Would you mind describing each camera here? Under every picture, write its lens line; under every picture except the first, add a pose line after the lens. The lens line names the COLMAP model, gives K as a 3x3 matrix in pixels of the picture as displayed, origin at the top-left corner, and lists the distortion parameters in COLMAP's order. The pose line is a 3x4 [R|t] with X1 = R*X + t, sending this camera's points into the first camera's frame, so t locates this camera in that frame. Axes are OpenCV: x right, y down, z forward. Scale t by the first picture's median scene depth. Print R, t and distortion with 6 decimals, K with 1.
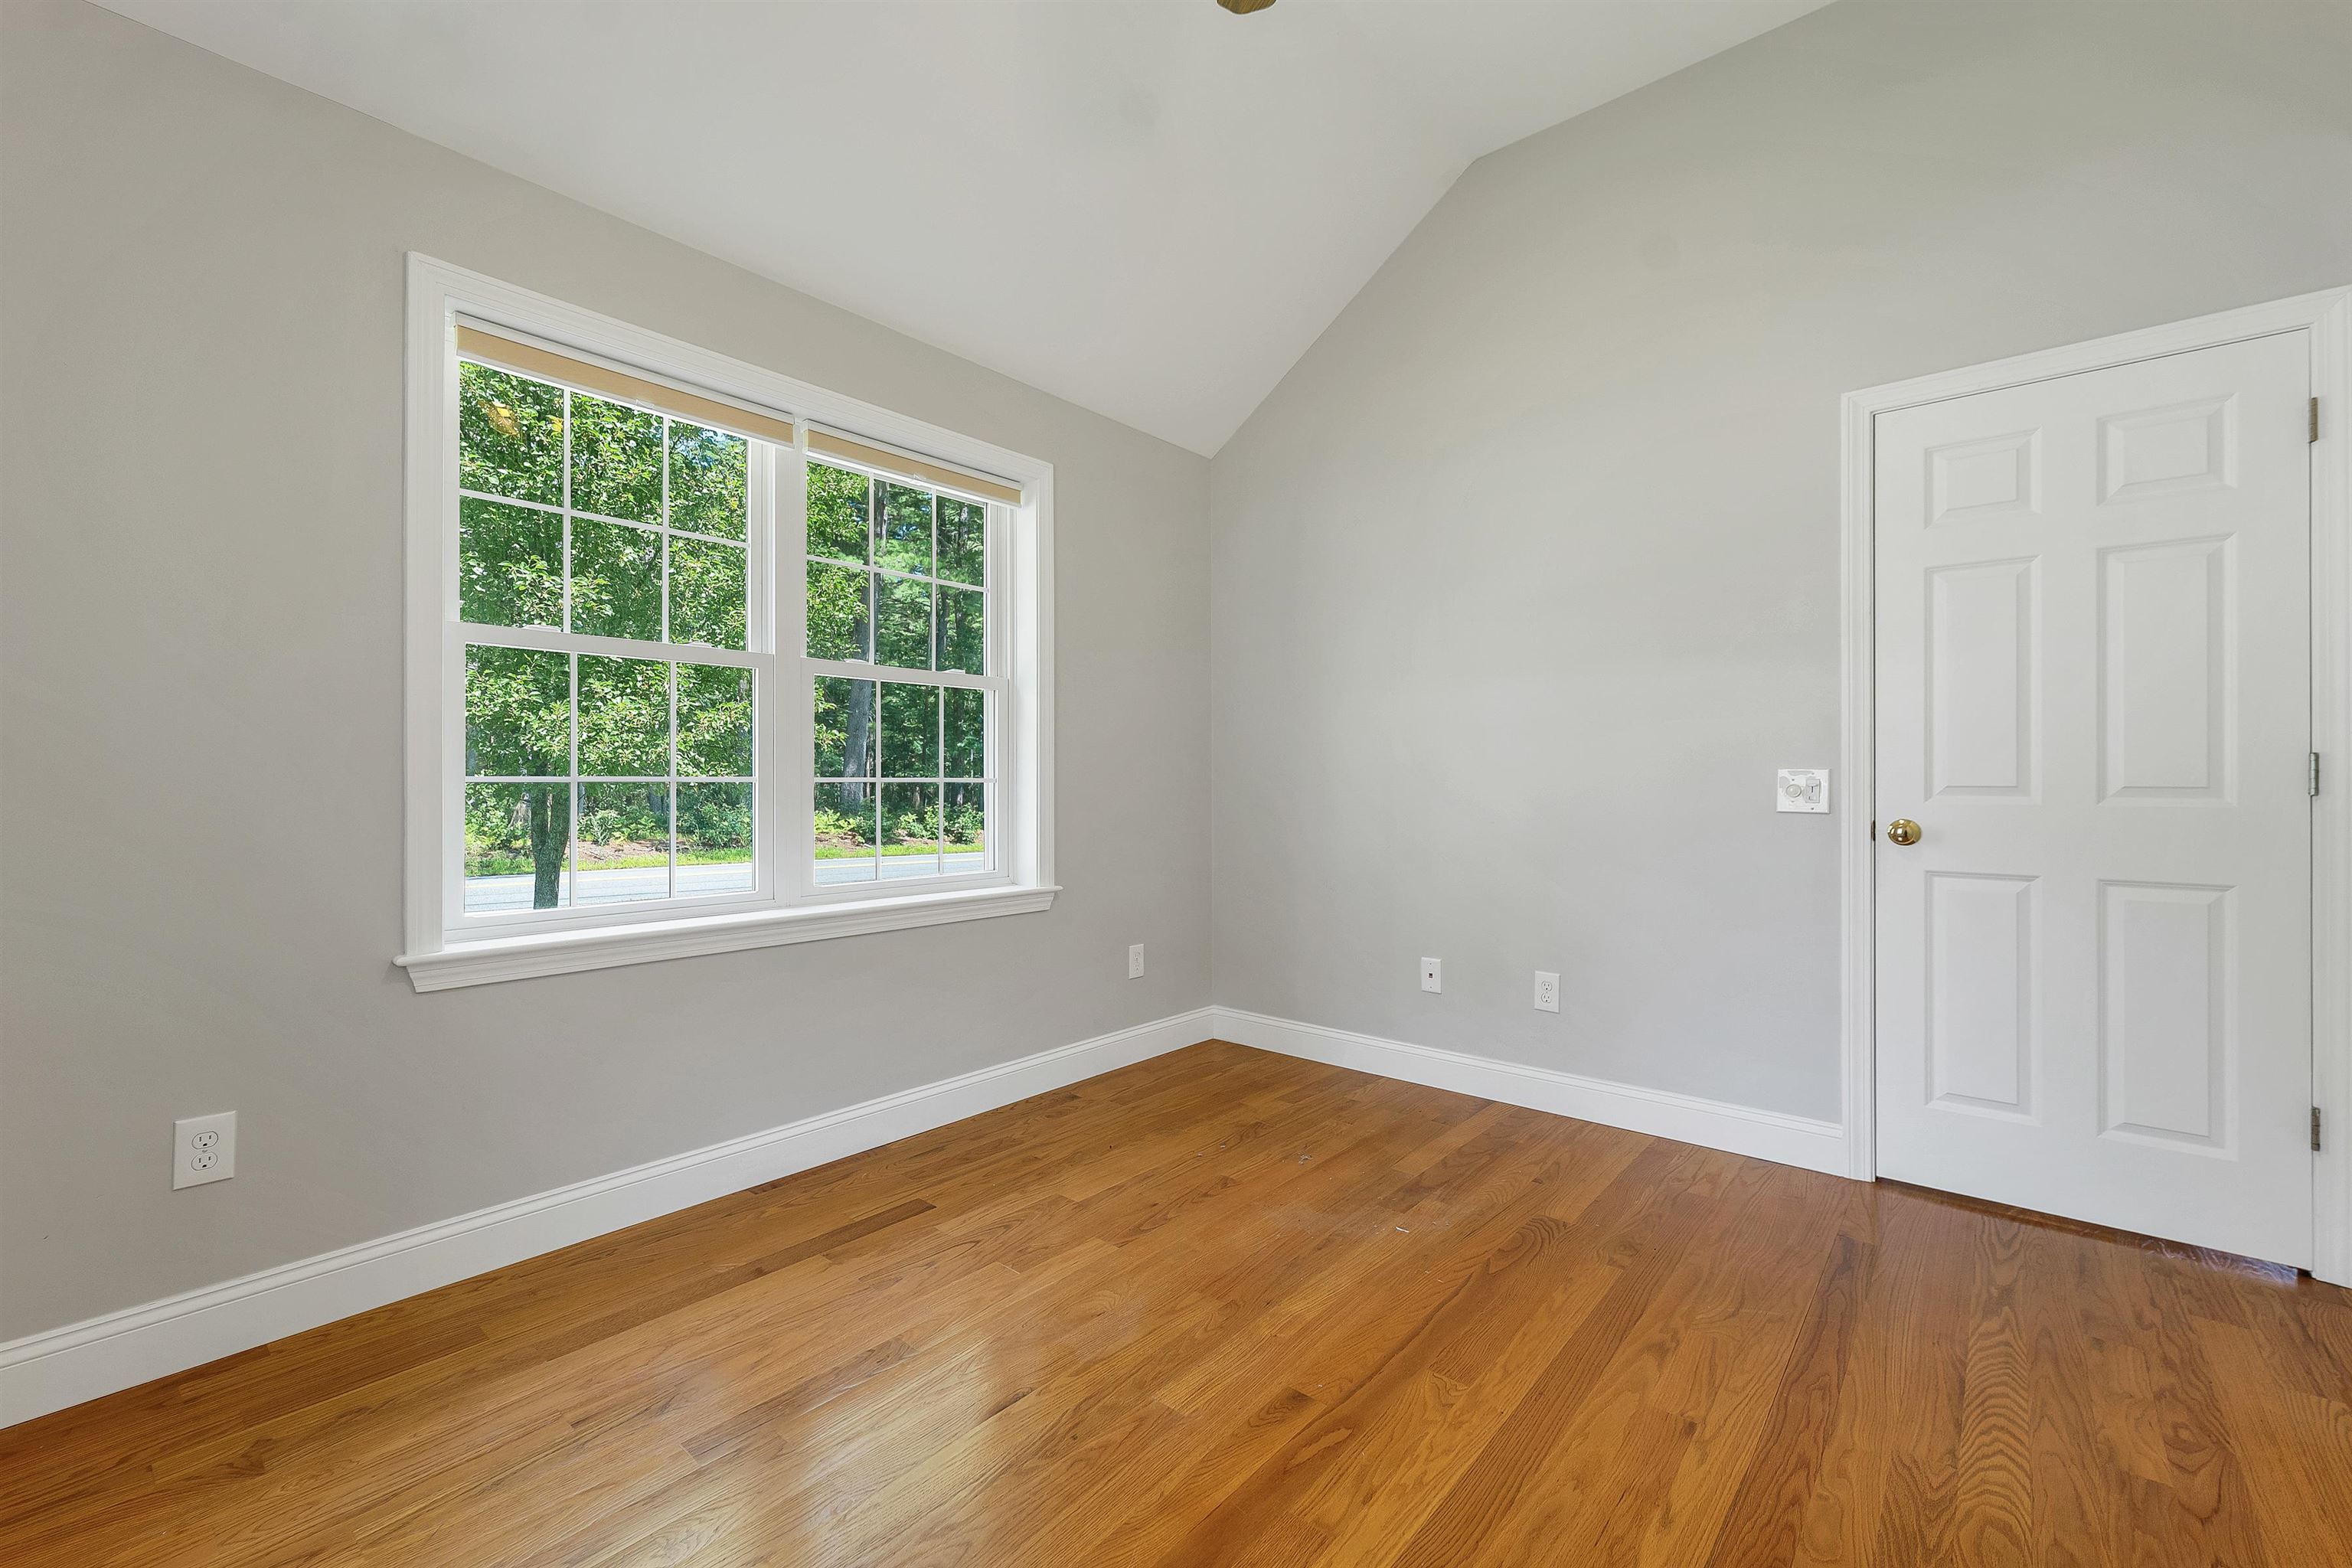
lens RADIAL K [[968.0, 0, 1174.0], [0, 968.0, 777.2], [0, 0, 1]] dist [-0.001830, 0.000742]
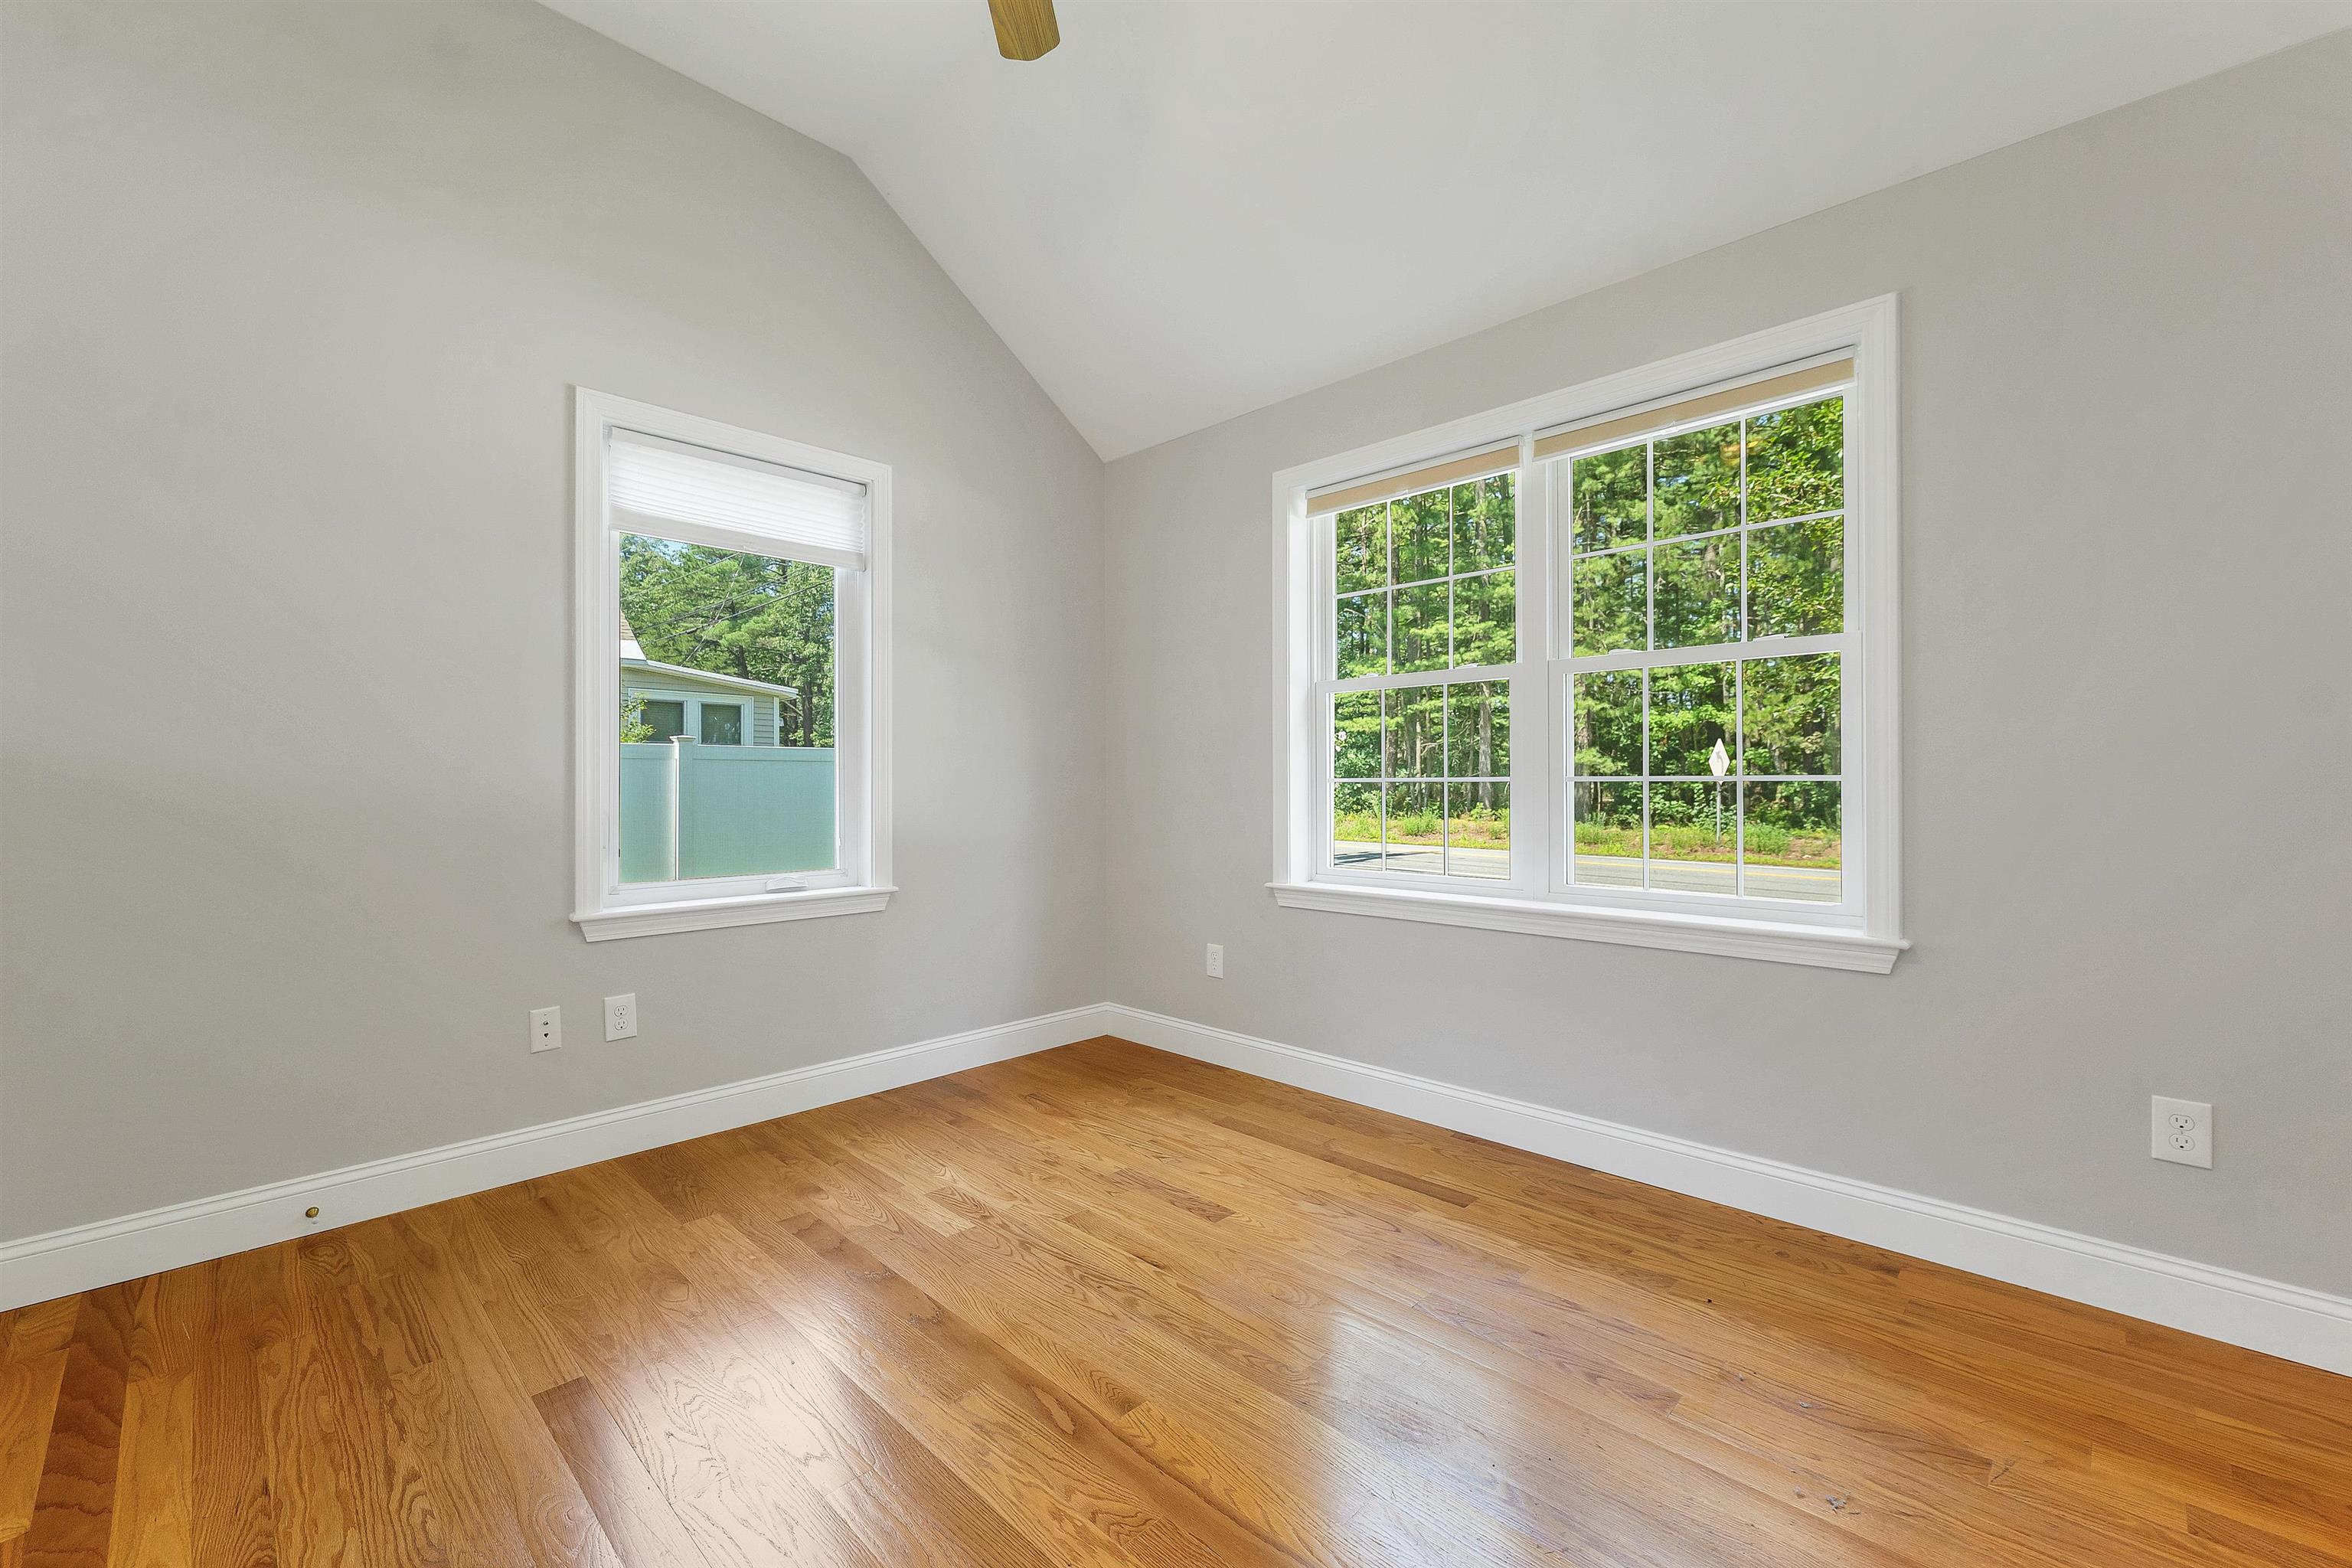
lens RADIAL K [[968.0, 0, 1189.9], [0, 968.0, 789.6], [0, 0, 1]] dist [-0.001830, 0.000742]
pose [[-0.063328, 0.006099, -0.997974, 0.740171], [0.005950, 0.999966, 0.005734, 0.005447], [0.997975, -0.005574, -0.063362, 0.756146]]
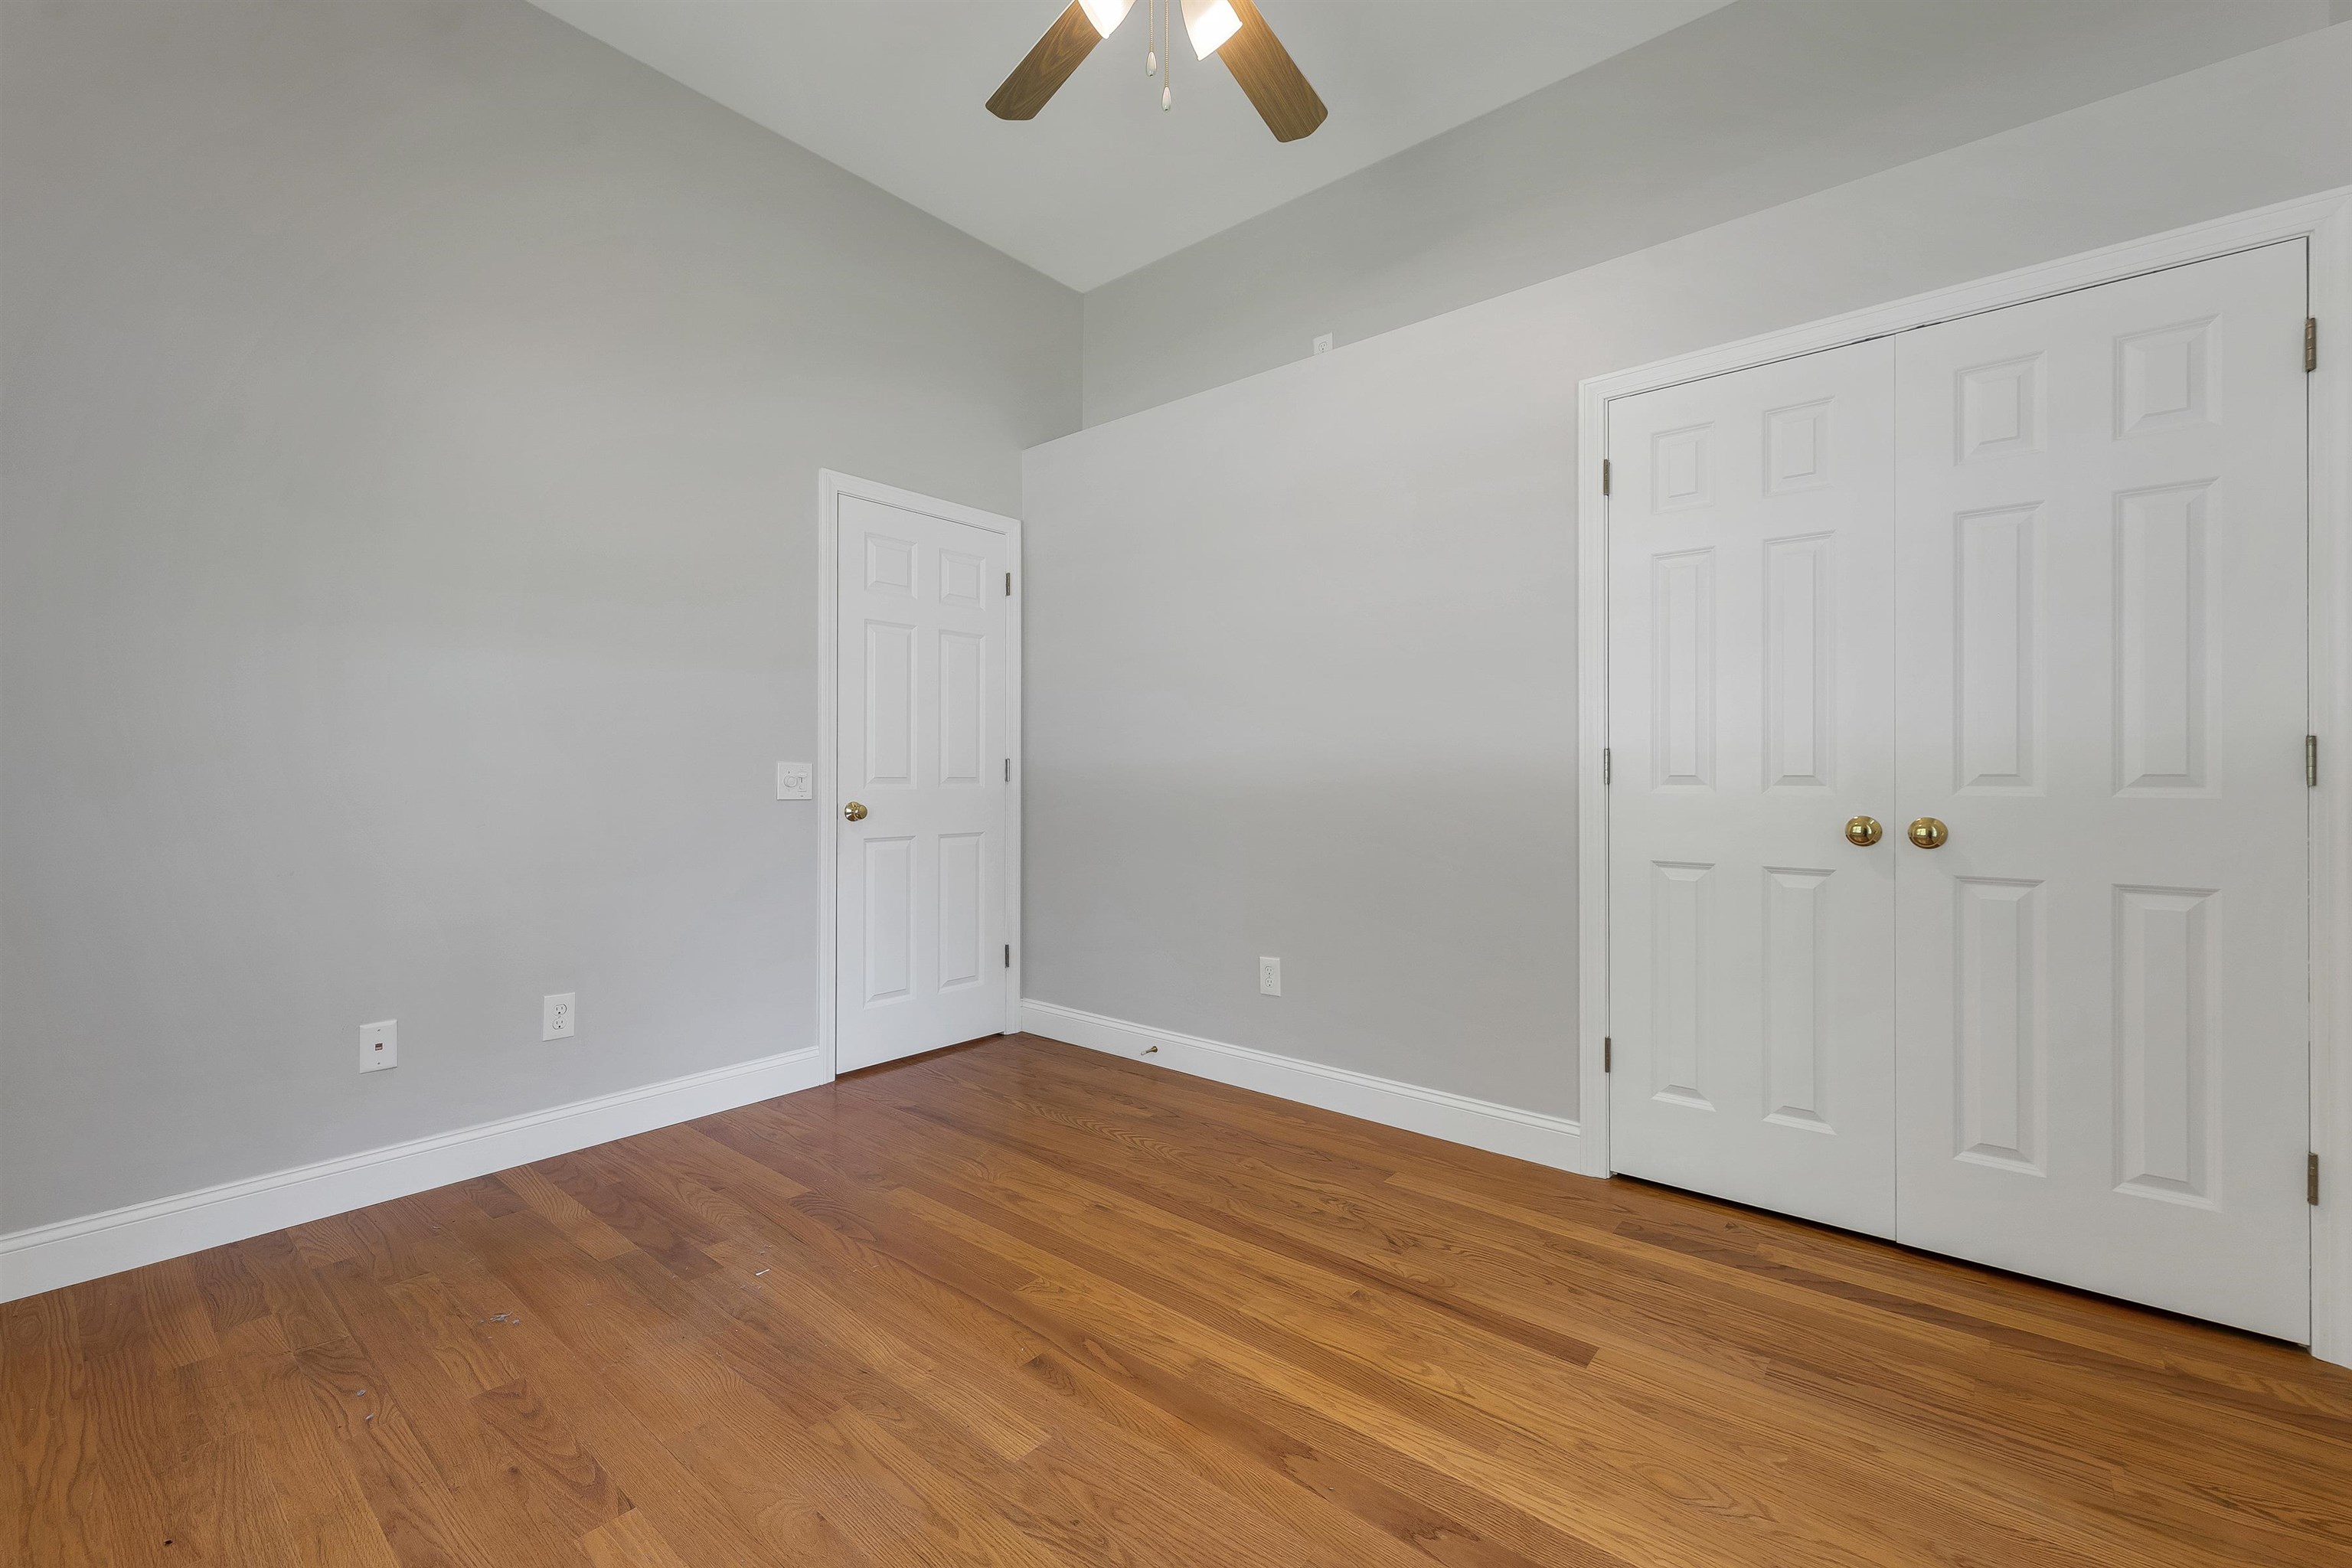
lens RADIAL K [[968.0, 0, 1171.0], [0, 968.0, 770.0], [0, 0, 1]] dist [-0.001830, 0.000742]
pose [[-0.002299, 0.003247, 0.999992, -0.614680], [-0.001994, 0.999993, -0.003252, 0.002410], [-0.999995, -0.002002, -0.002292, 0.574555]]
